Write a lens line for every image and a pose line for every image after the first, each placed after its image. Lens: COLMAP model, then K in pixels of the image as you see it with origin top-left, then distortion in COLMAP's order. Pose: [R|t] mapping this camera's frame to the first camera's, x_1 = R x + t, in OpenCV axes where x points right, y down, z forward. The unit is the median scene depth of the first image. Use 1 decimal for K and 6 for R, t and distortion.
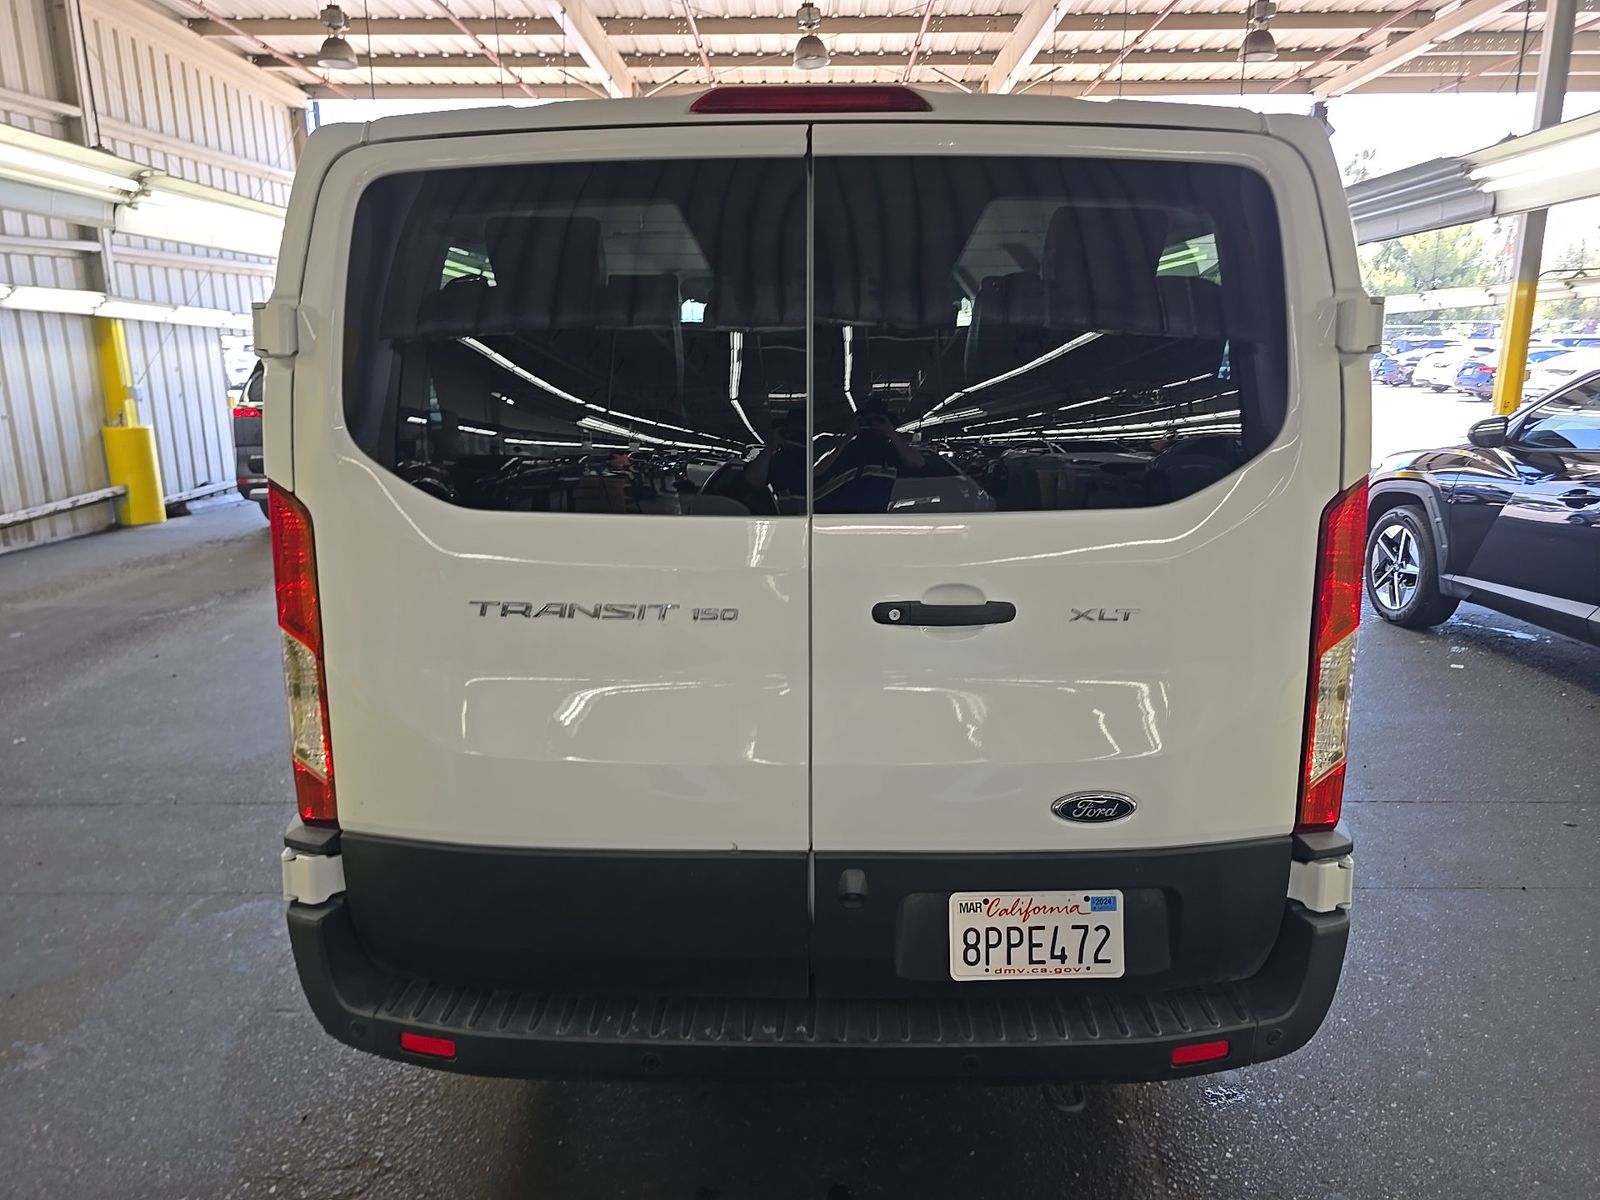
lens RADIAL K [[1074.6, 0, 807.6], [0, 1074.6, 600.6], [0, 0, 1]] dist [0.017081, -0.006584]
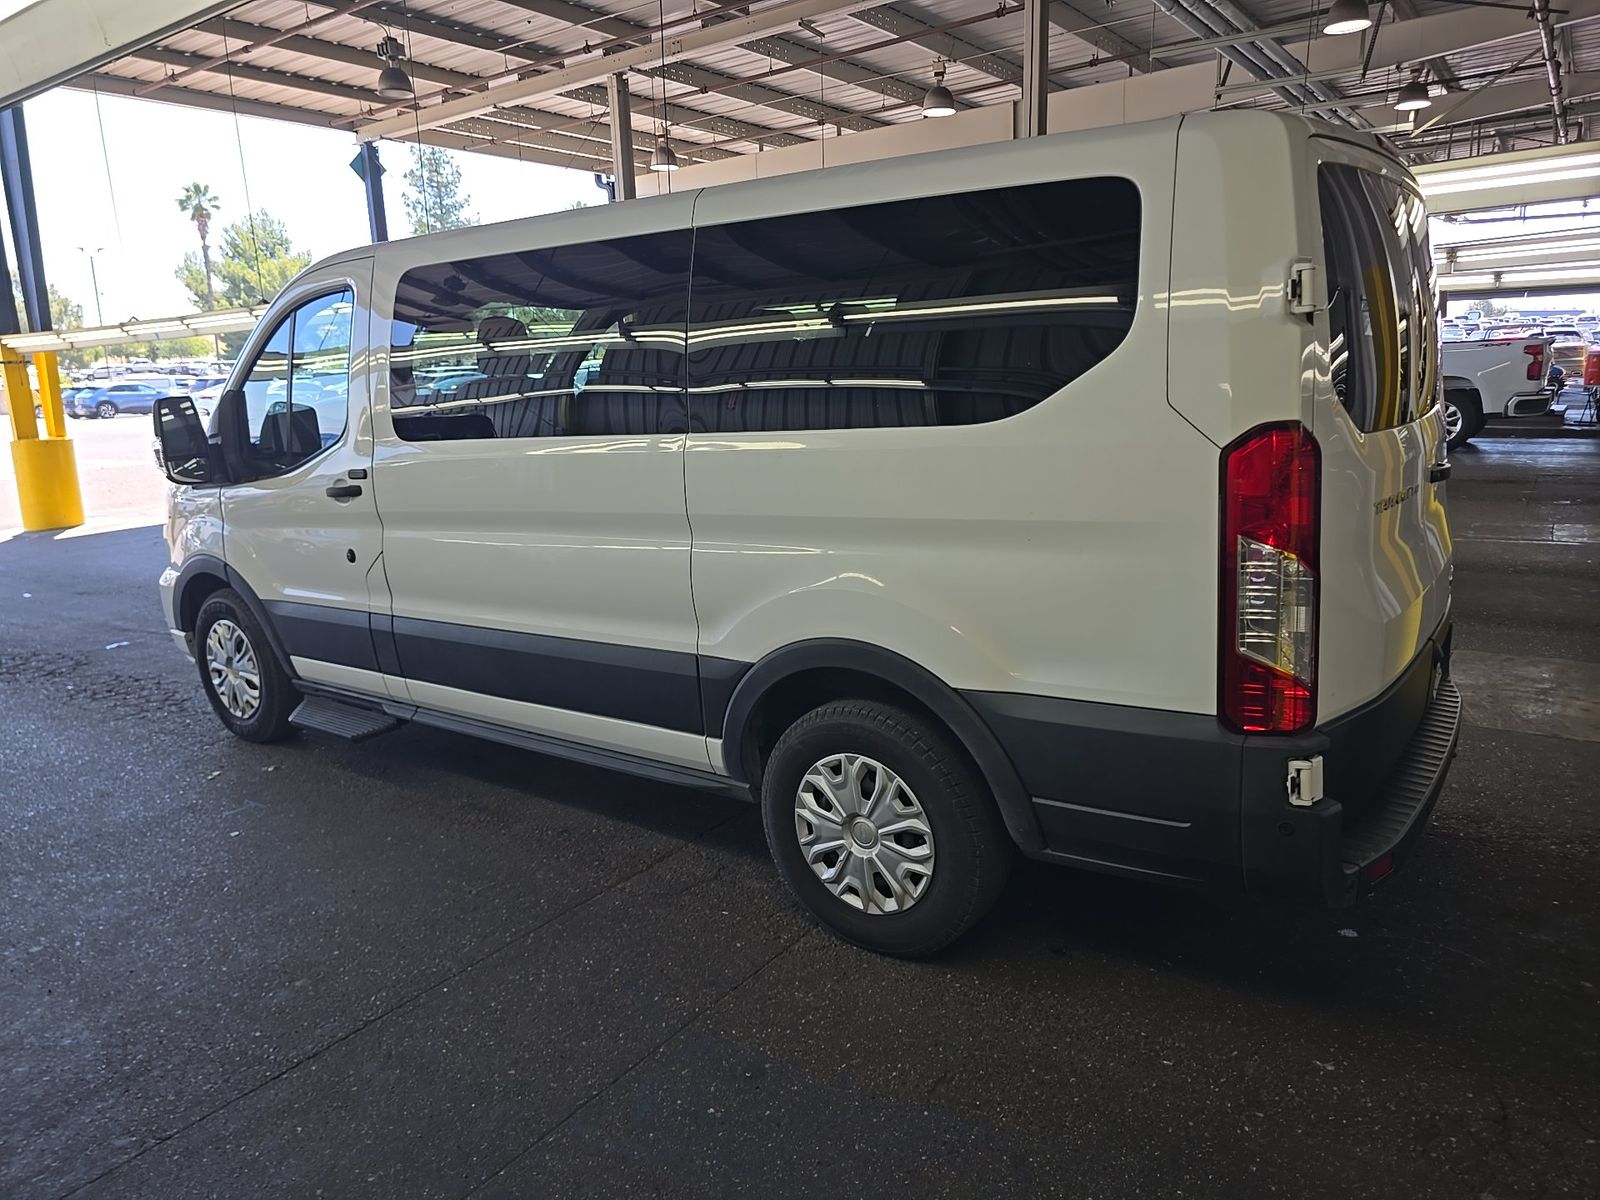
lens RADIAL K [[1074.6, 0, 807.6], [0, 1074.6, 600.6], [0, 0, 1]] dist [0.017081, -0.006584]
pose [[0.554181, -0.182339, 0.812179, -0.302007], [0.208310, 0.975046, 0.076765, -0.023892], [-0.805909, 0.126644, 0.578335, 0.132014]]
